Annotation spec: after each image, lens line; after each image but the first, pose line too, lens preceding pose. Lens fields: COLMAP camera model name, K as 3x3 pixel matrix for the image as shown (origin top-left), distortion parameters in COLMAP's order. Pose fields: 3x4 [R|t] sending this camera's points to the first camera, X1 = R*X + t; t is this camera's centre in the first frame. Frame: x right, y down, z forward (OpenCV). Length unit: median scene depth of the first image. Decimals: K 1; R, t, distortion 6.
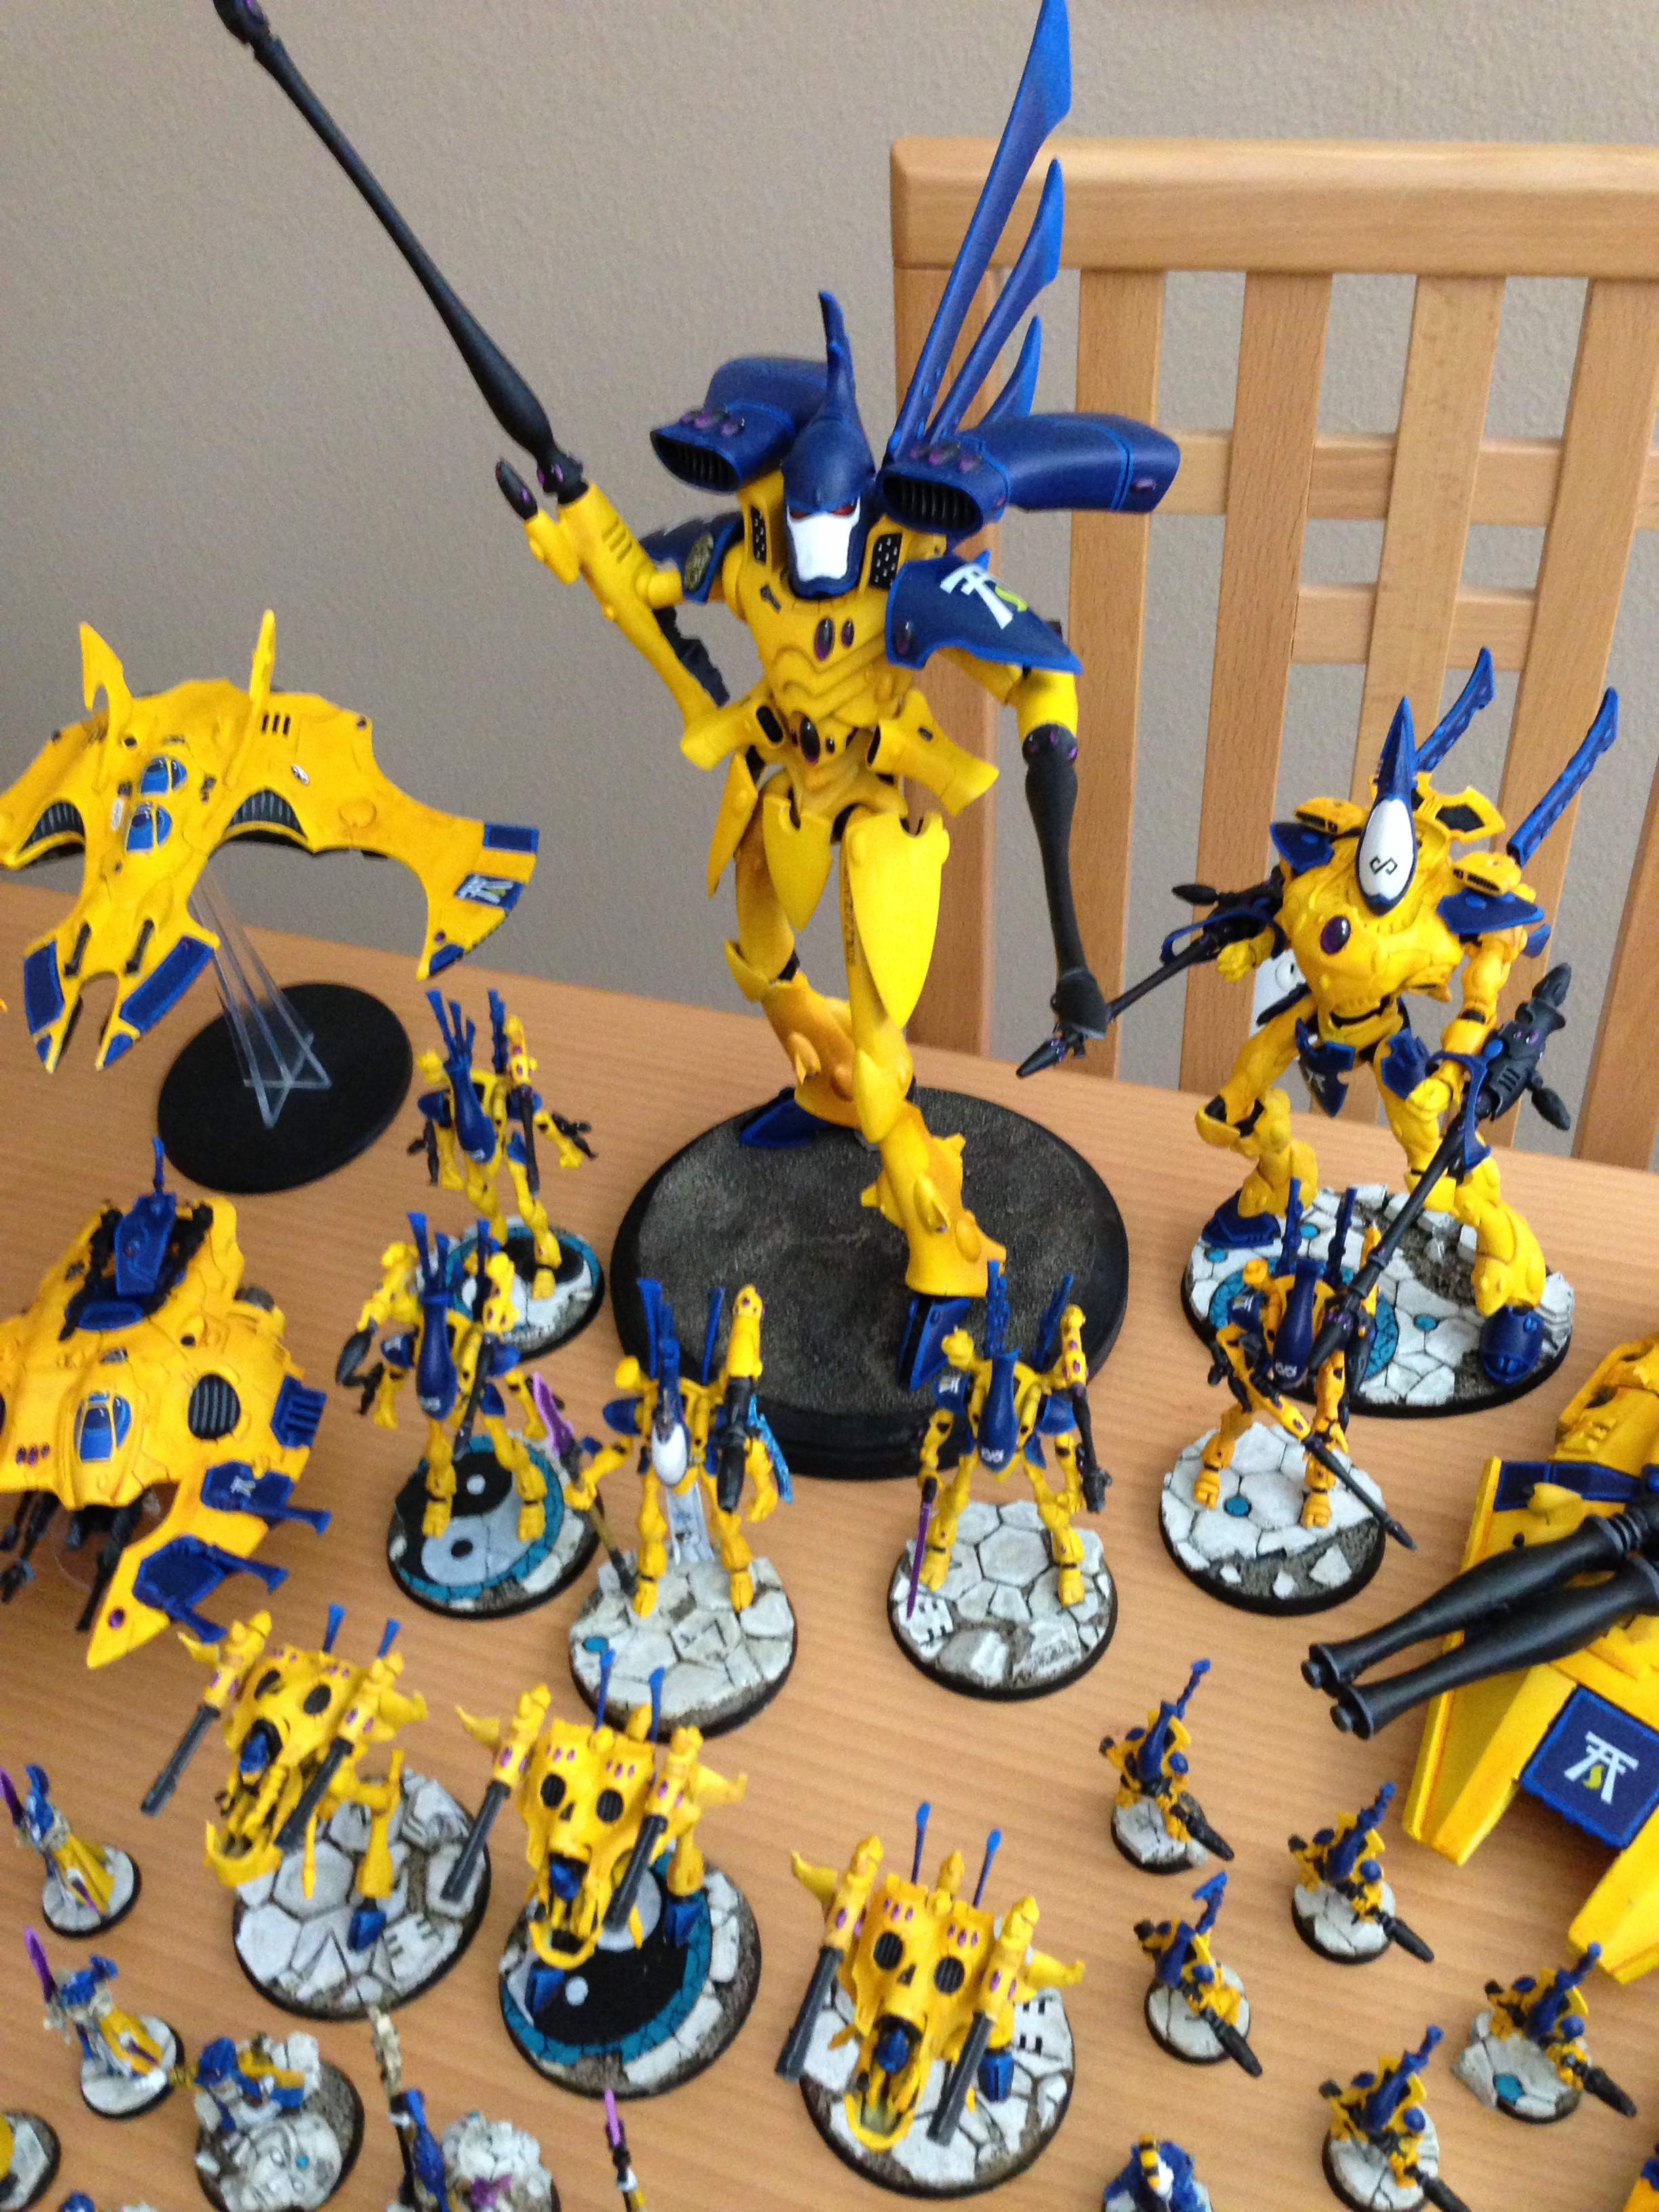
lens RADIAL K [[2026.1, 0, 829.5], [0, 2026.1, 1106.0], [0, 0, 1]] dist [0.111162, -0.159589]
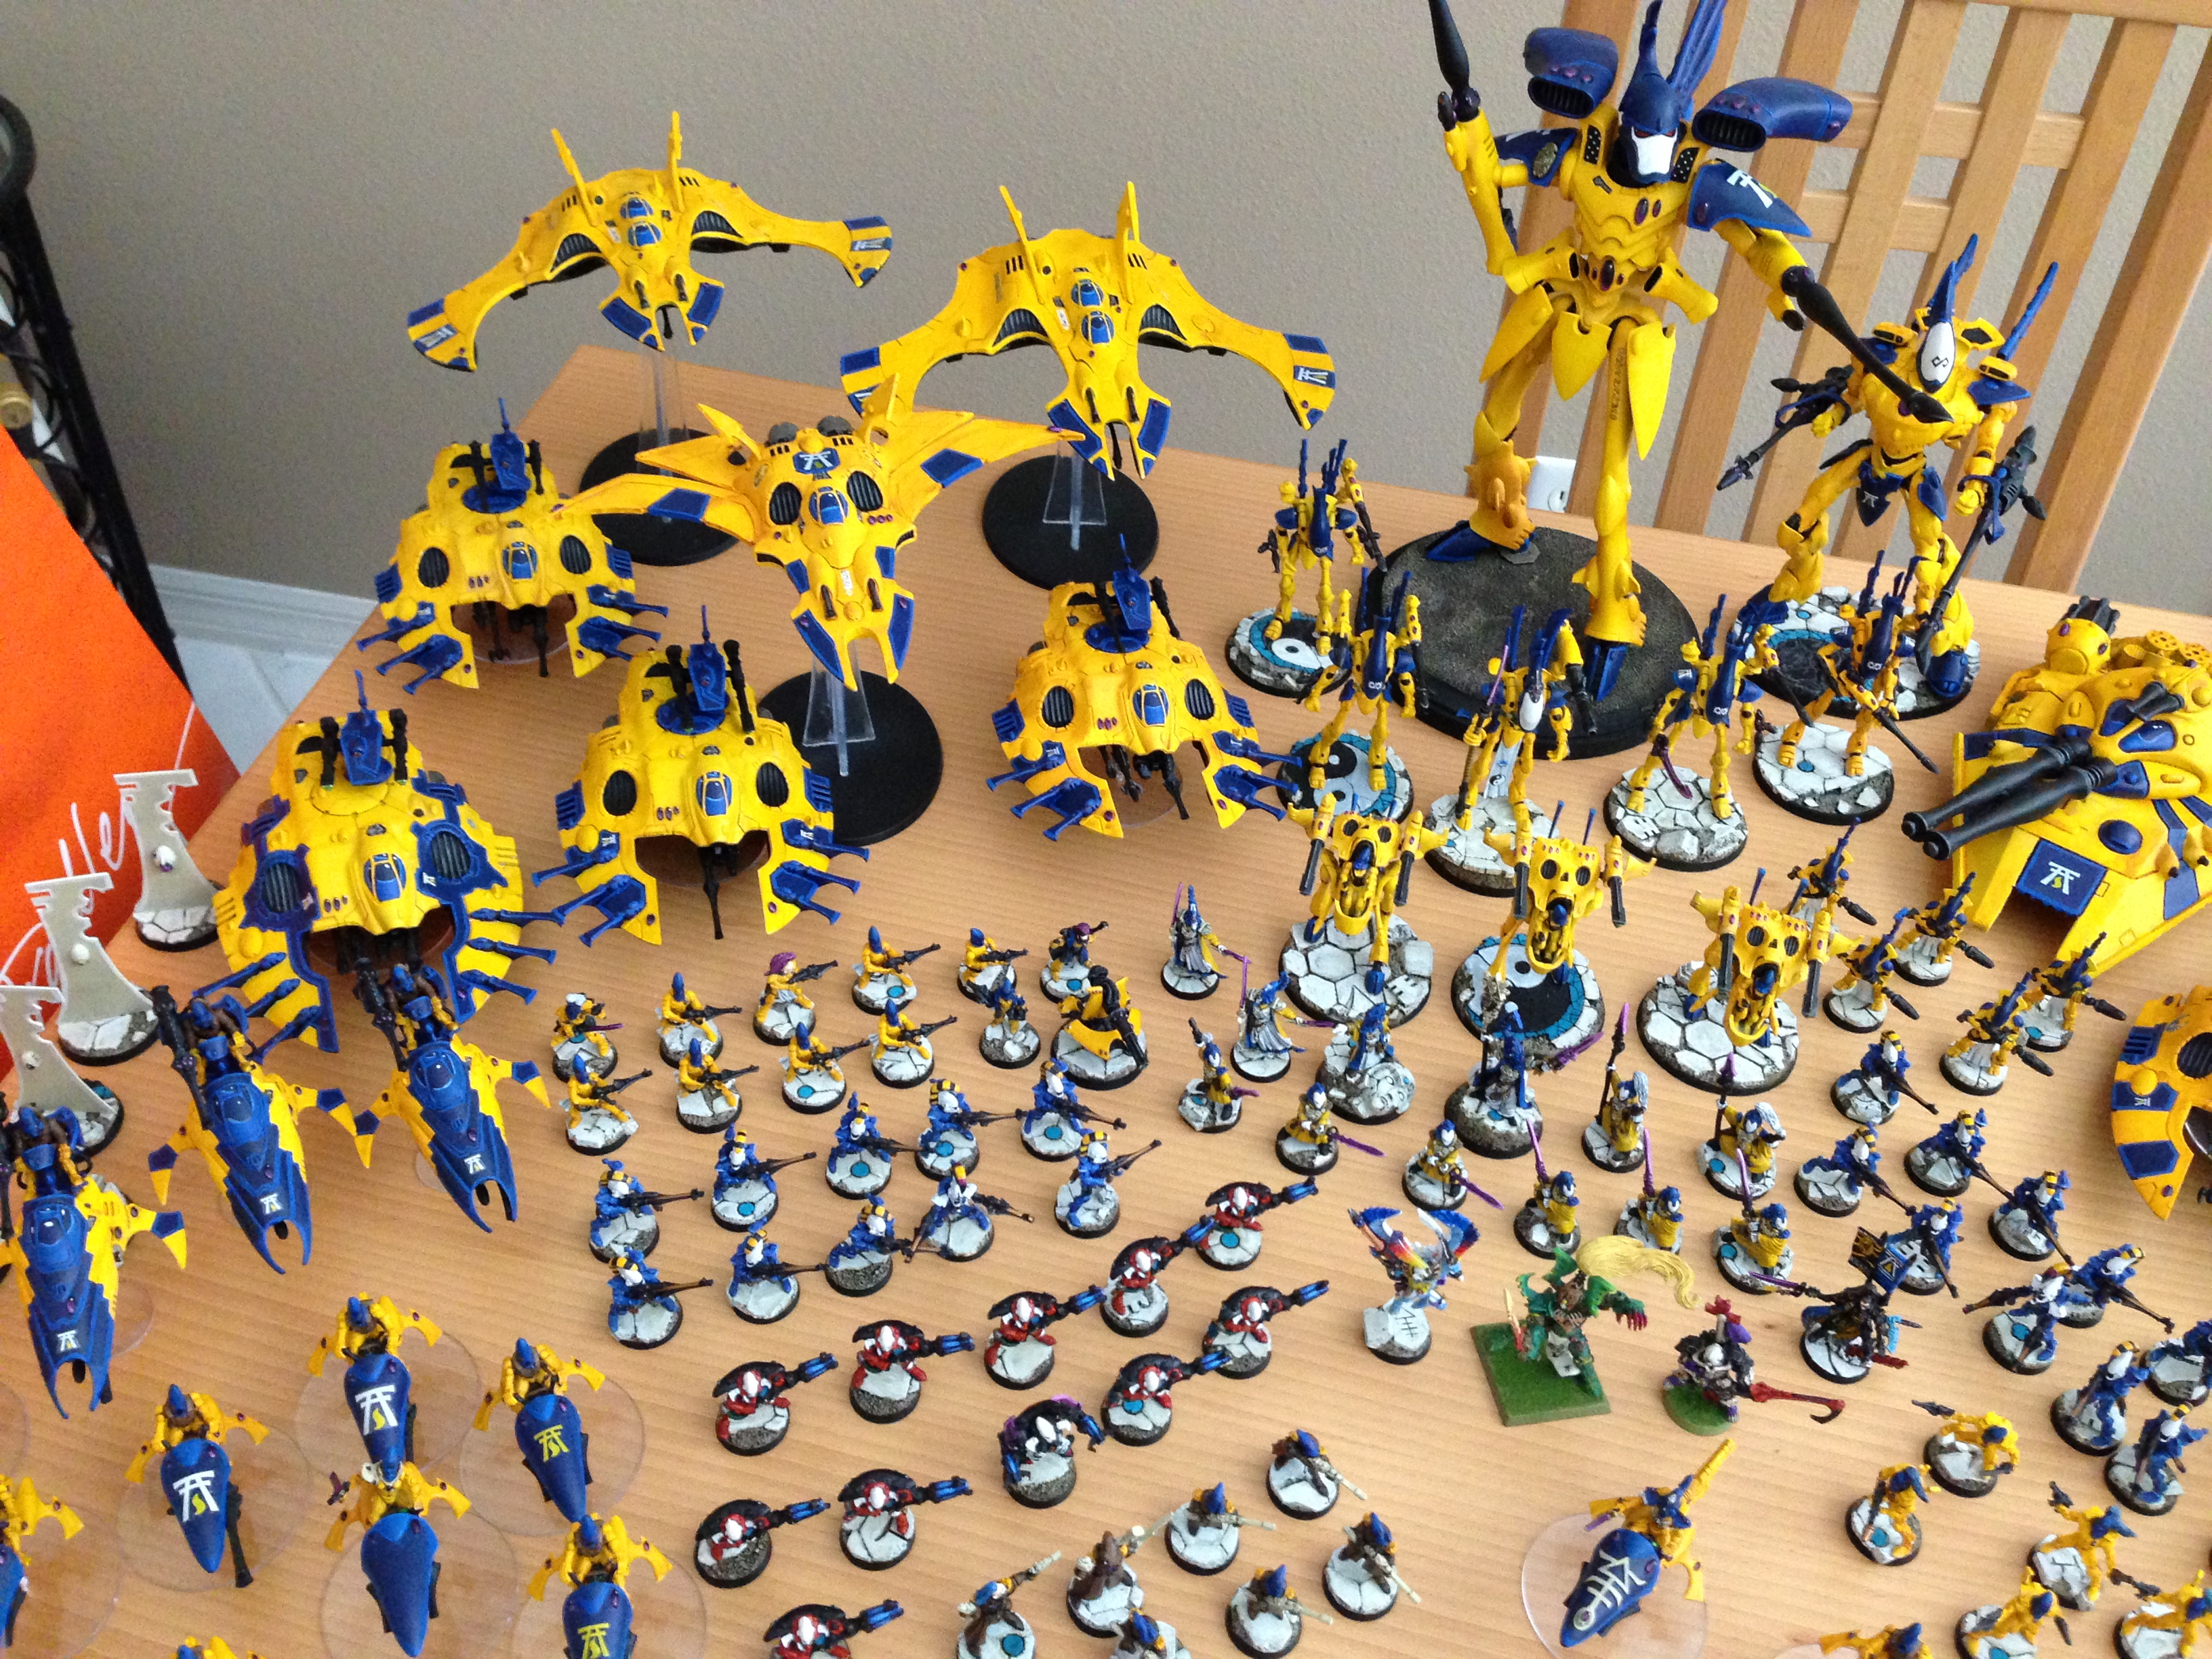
lens RADIAL K [[2026.1, 0, 1100.3], [0, 2026.1, 822.7], [0, 0, 1]] dist [0.111162, -0.159589]
pose [[0.986738, -0.005273, 0.162235, -0.659947], [-0.004252, 0.998290, 0.058308, 0.157614], [-0.162265, -0.058224, 0.985028, -0.552050]]
